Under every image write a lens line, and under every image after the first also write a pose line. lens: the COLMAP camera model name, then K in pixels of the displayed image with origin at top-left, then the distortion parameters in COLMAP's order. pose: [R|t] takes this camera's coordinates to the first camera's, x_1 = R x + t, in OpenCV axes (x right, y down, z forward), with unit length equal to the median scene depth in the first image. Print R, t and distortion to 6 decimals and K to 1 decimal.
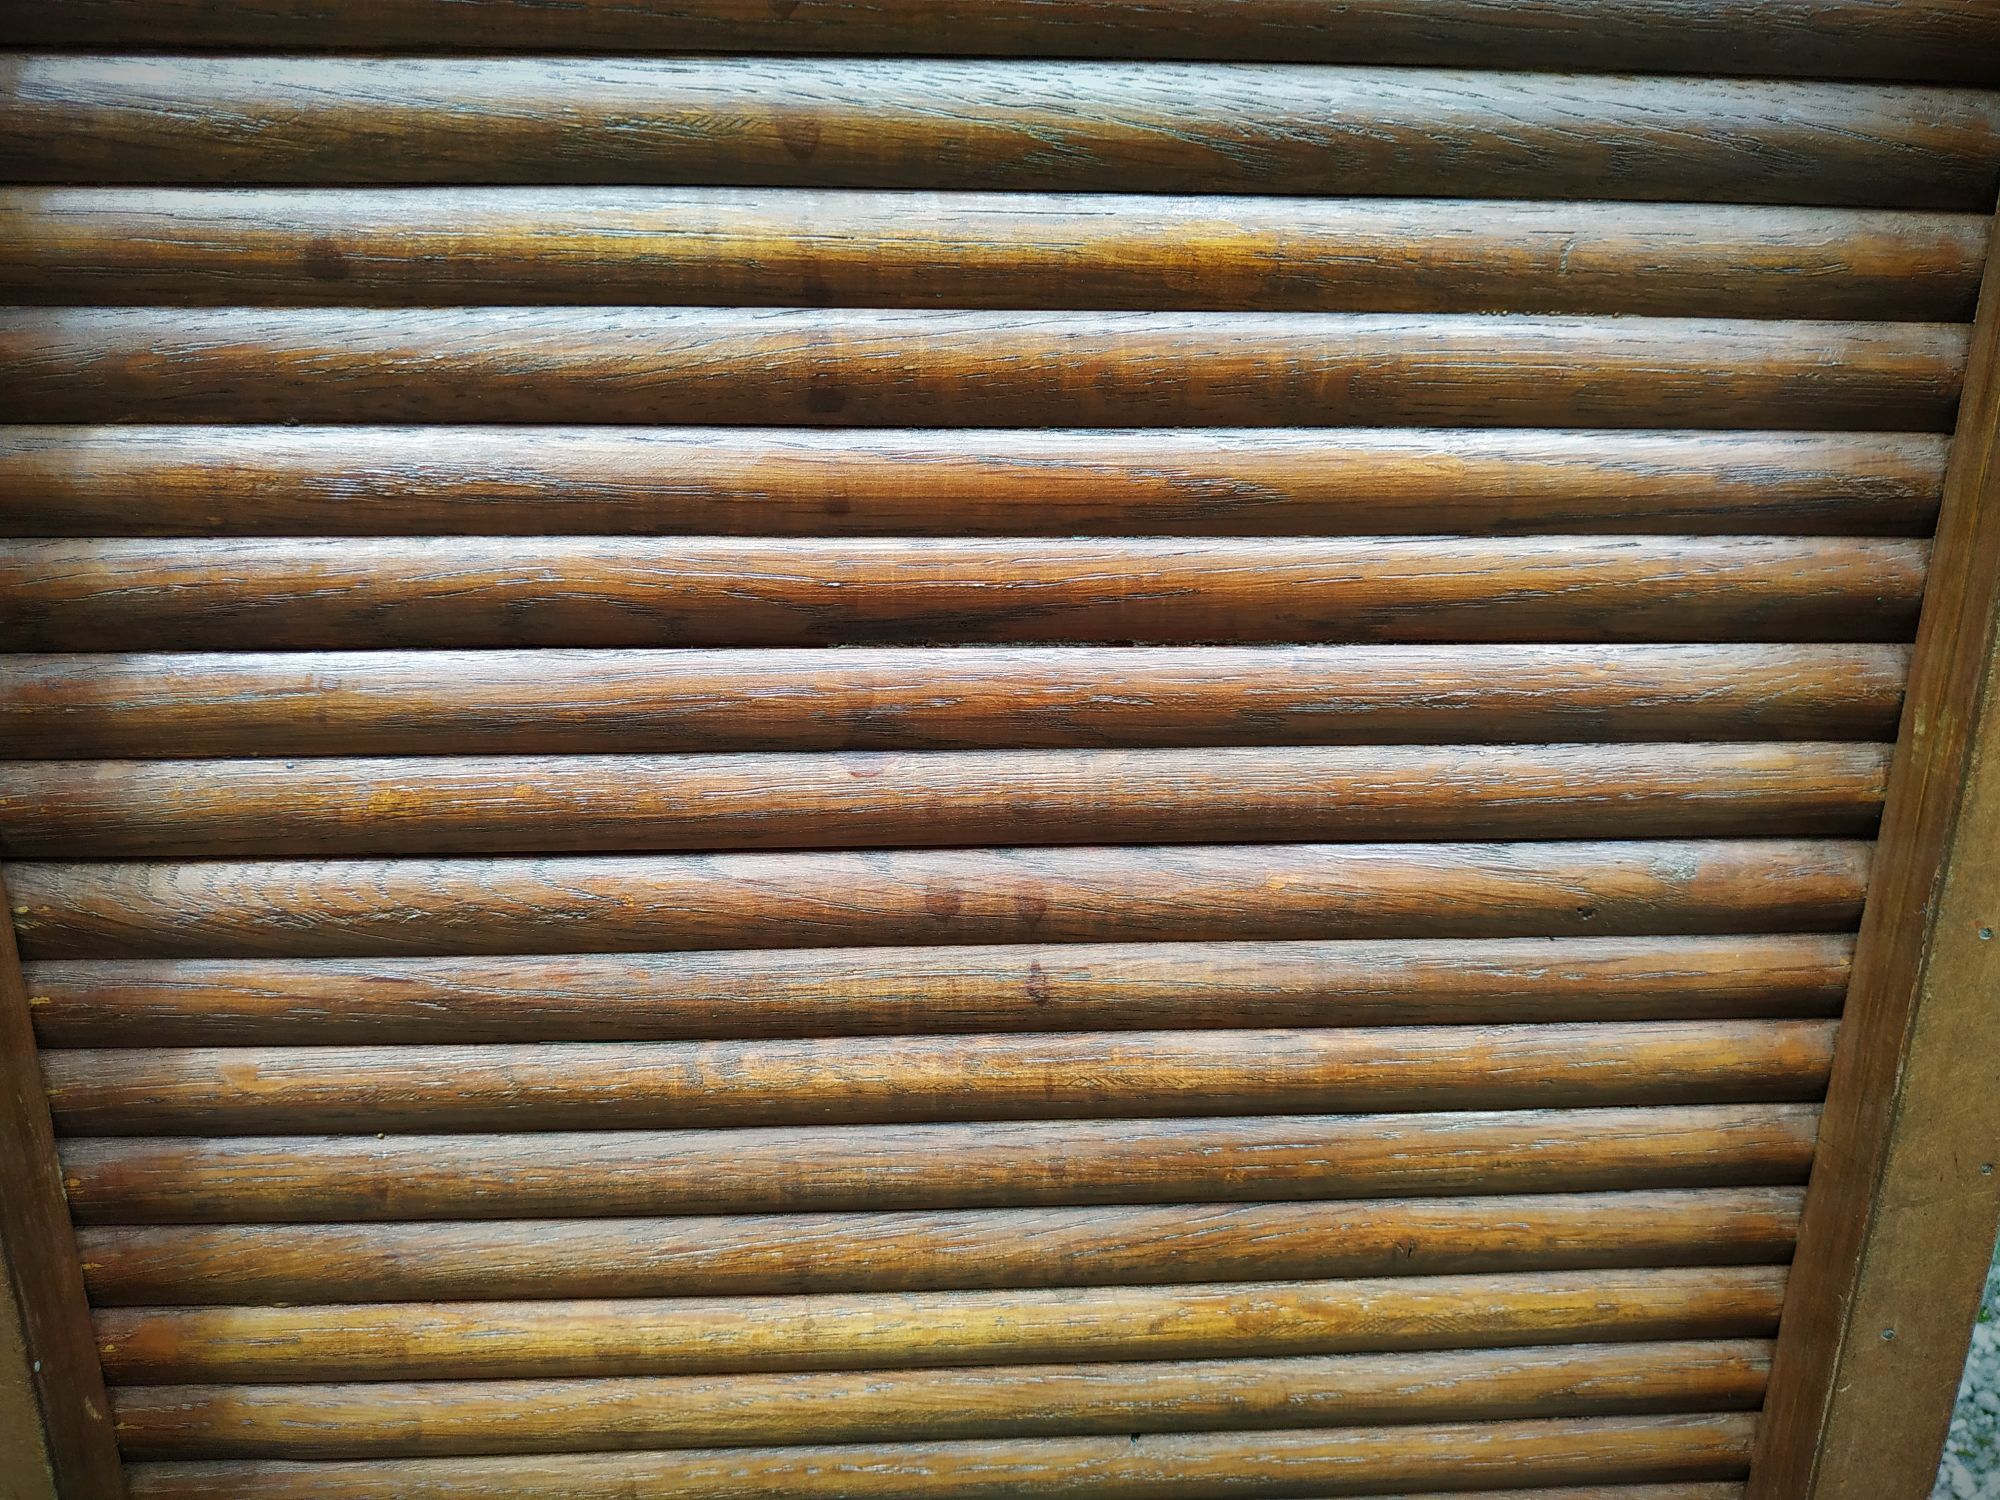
lens RADIAL K [[1525.2, 0, 991.0], [0, 1525.2, 756.7], [0, 0, 1]] dist [-0.022001, 0.002372]
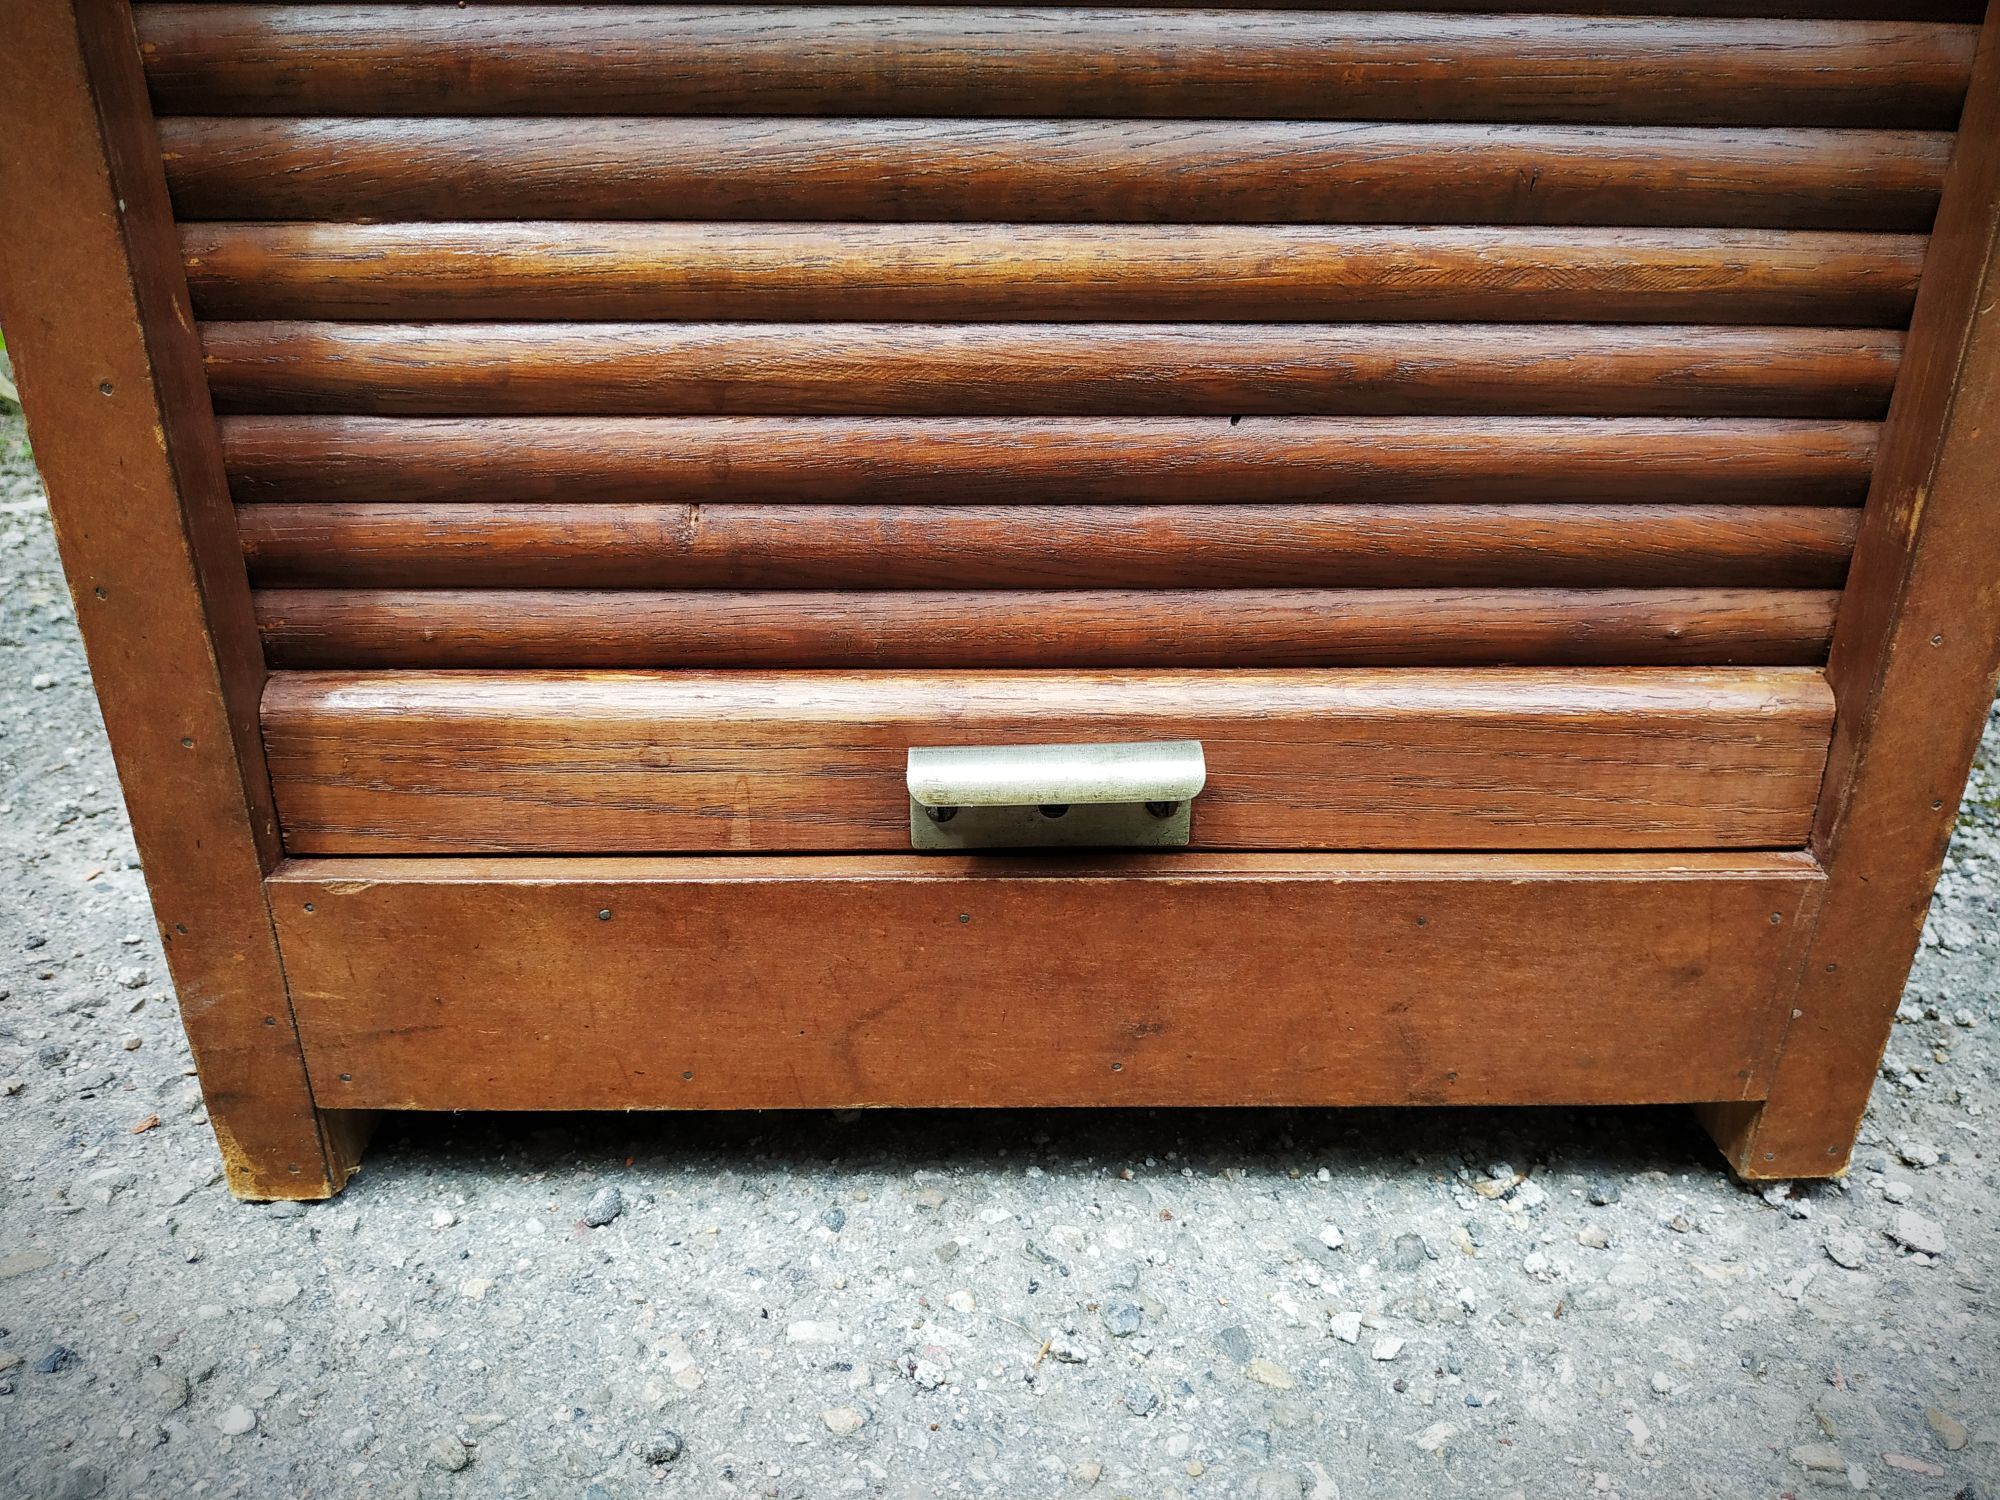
lens RADIAL K [[1525.2, 0, 991.0], [0, 1525.2, 756.7], [0, 0, 1]] dist [-0.022001, 0.002372]
pose [[0.999536, 0.008140, -0.029349, -0.033357], [-0.004112, 0.990865, 0.134797, 0.559222], [0.030178, -0.134614, 0.990438, -0.002076]]
